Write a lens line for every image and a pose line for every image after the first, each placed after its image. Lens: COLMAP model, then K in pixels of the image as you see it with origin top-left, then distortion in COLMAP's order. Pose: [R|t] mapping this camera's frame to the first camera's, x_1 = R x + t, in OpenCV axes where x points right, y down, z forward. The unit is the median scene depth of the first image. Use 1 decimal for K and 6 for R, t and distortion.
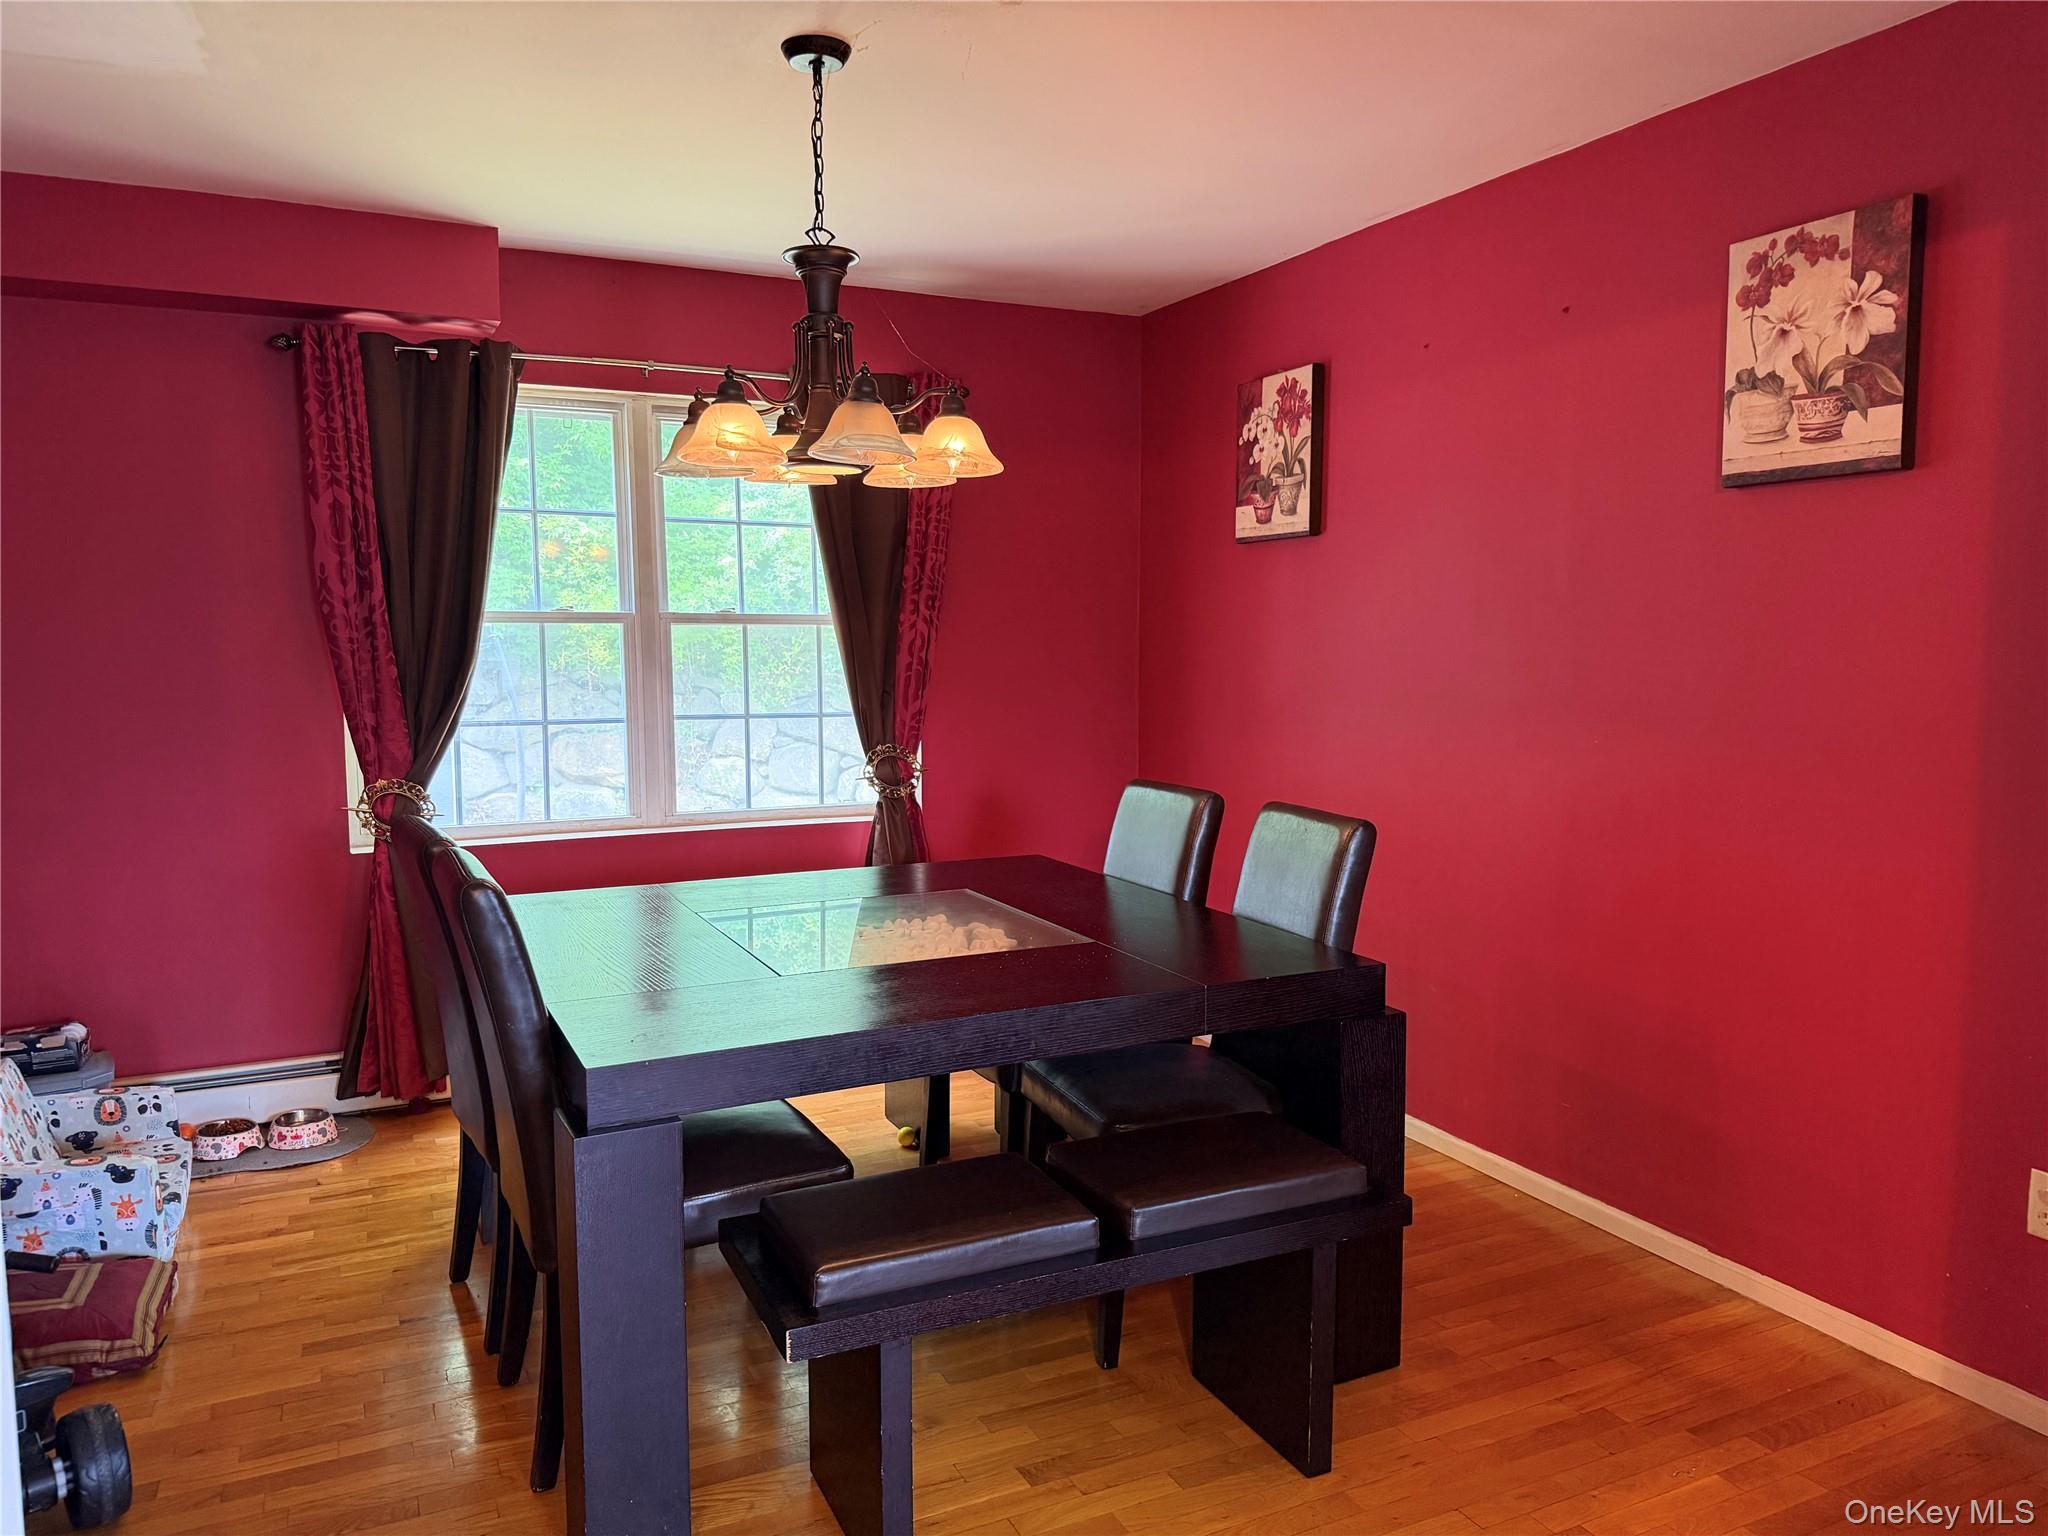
lens RADIAL K [[1452.7, 0, 1031.7], [0, 1452.7, 769.3], [0, 0, 1]] dist [0.043351, -0.036696]
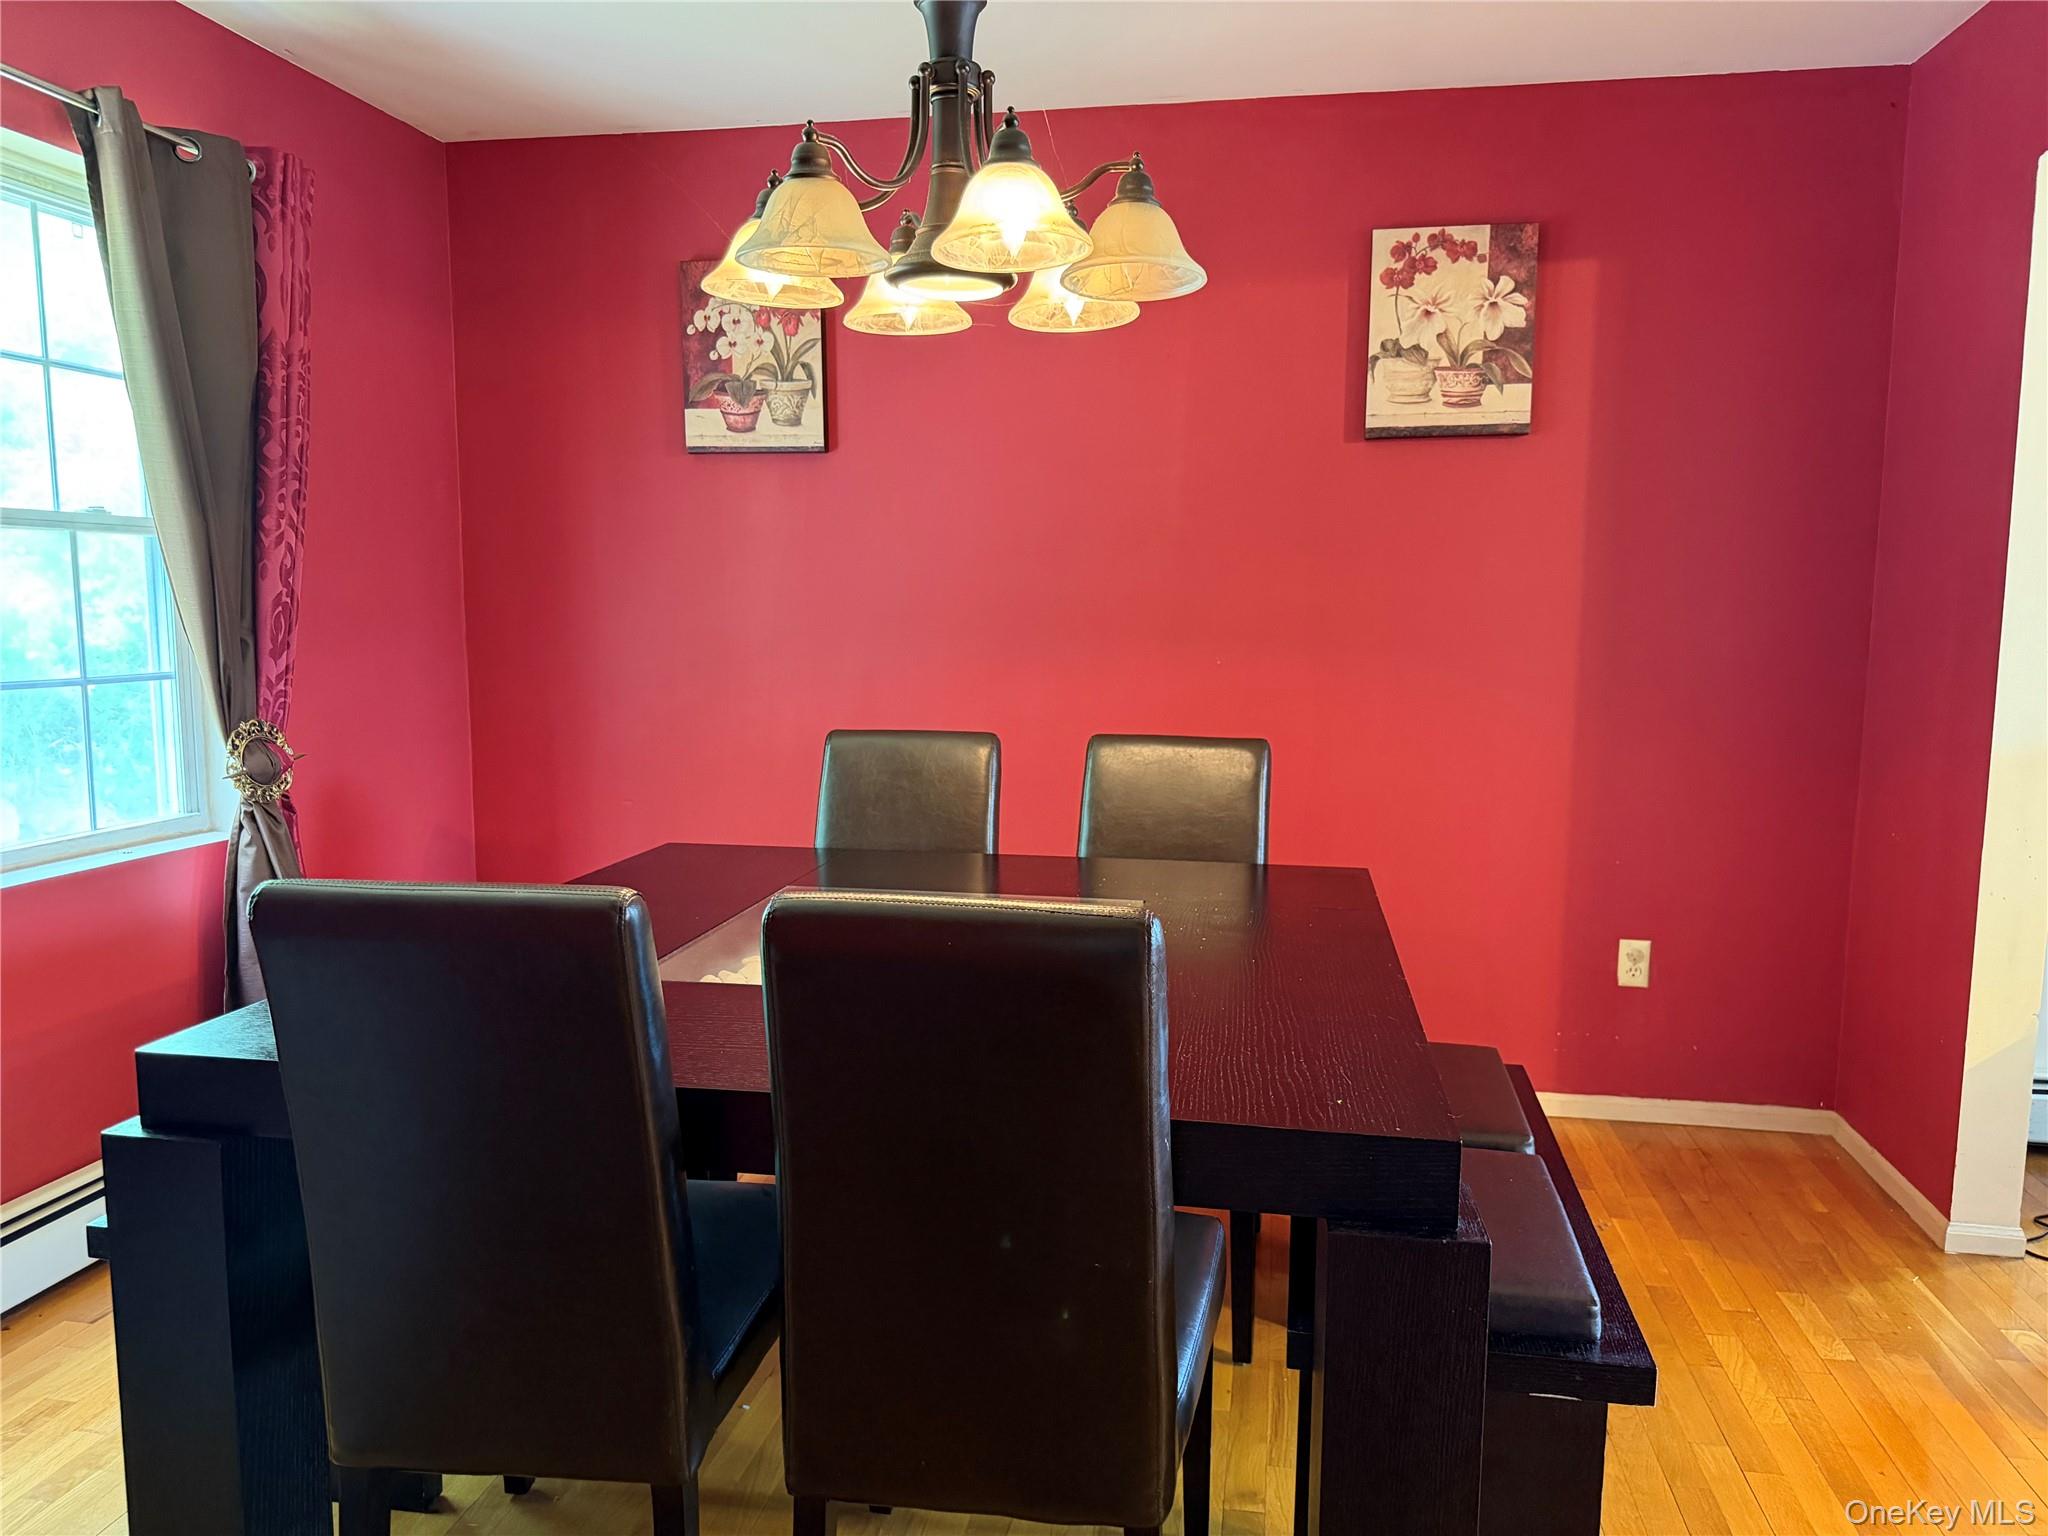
lens RADIAL K [[1452.7, 0, 1026.5], [0, 1452.7, 771.3], [0, 0, 1]] dist [0.043351, -0.036696]
pose [[0.582604, -0.089751, 0.807785, -0.694713], [0.072456, 0.995662, 0.058367, -0.013117], [-0.809520, 0.024524, 0.586580, 0.562856]]
